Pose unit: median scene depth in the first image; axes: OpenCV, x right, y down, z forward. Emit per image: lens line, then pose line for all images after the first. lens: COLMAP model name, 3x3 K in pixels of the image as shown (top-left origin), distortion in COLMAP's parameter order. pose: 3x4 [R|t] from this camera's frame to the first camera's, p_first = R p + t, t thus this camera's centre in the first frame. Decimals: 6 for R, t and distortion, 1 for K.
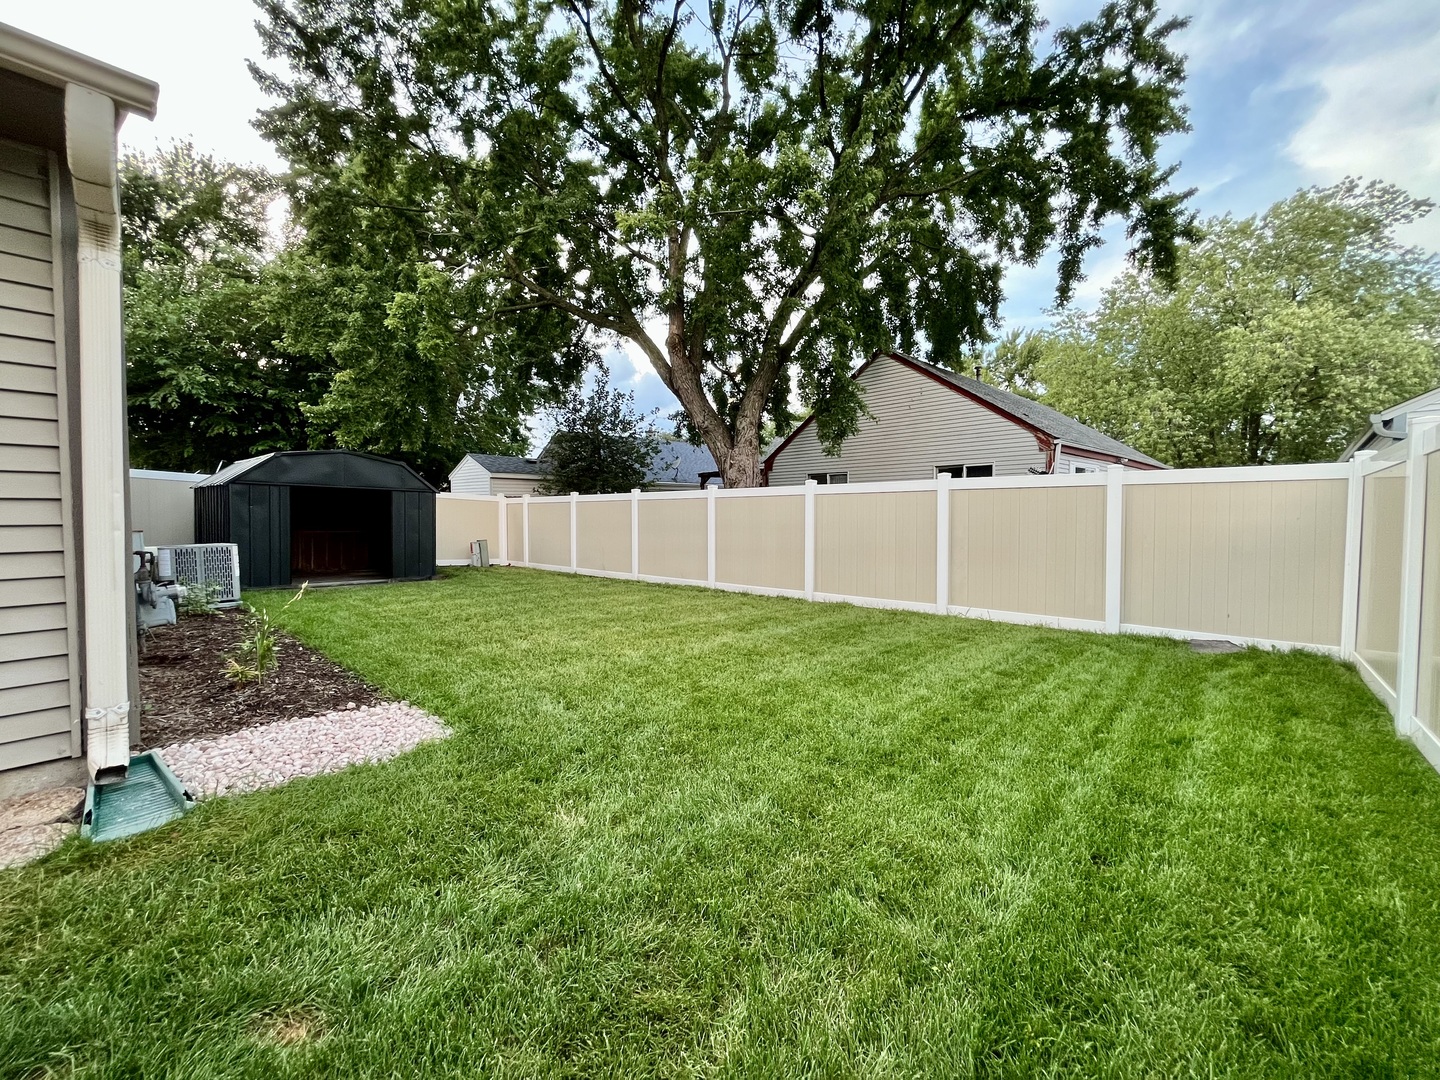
lens RADIAL K [[591.0, 0, 720.0], [0, 591.0, 540.0], [0, 0, 1]] dist [-0.000261, -0.000034]
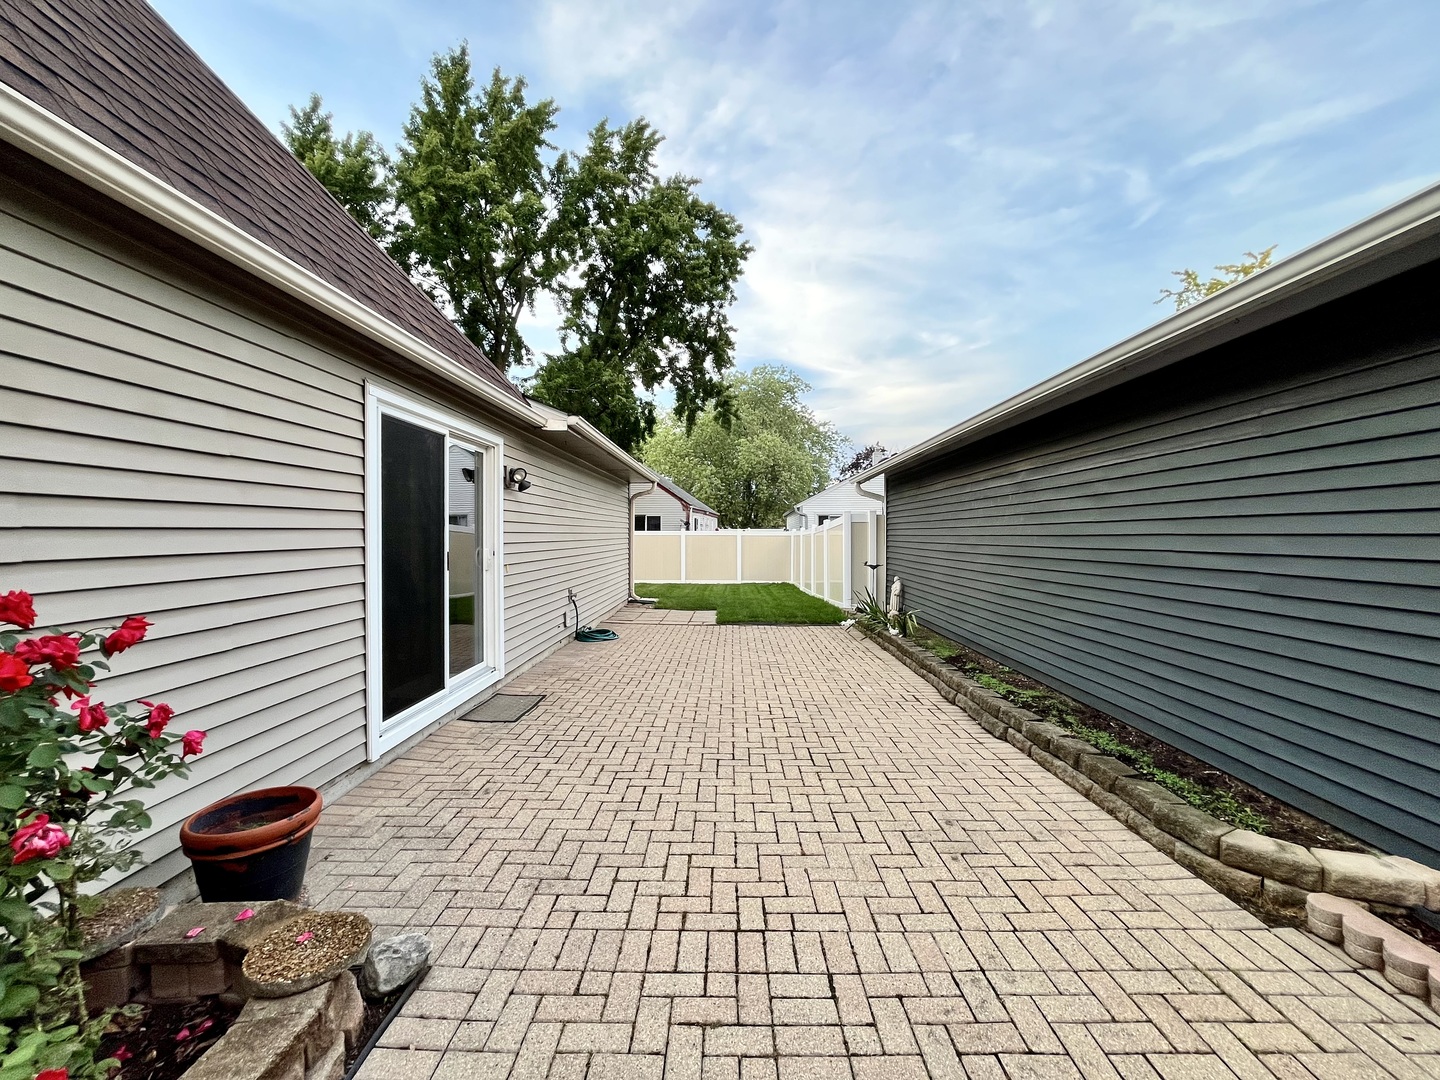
lens RADIAL K [[591.0, 0, 720.0], [0, 591.0, 540.0], [0, 0, 1]] dist [-0.000261, -0.000034]
pose [[0.756029, -0.002119, 0.654534, -0.671671], [0.023756, 0.999425, -0.024205, 0.001220], [-0.654106, 0.033849, 0.755645, -0.588581]]
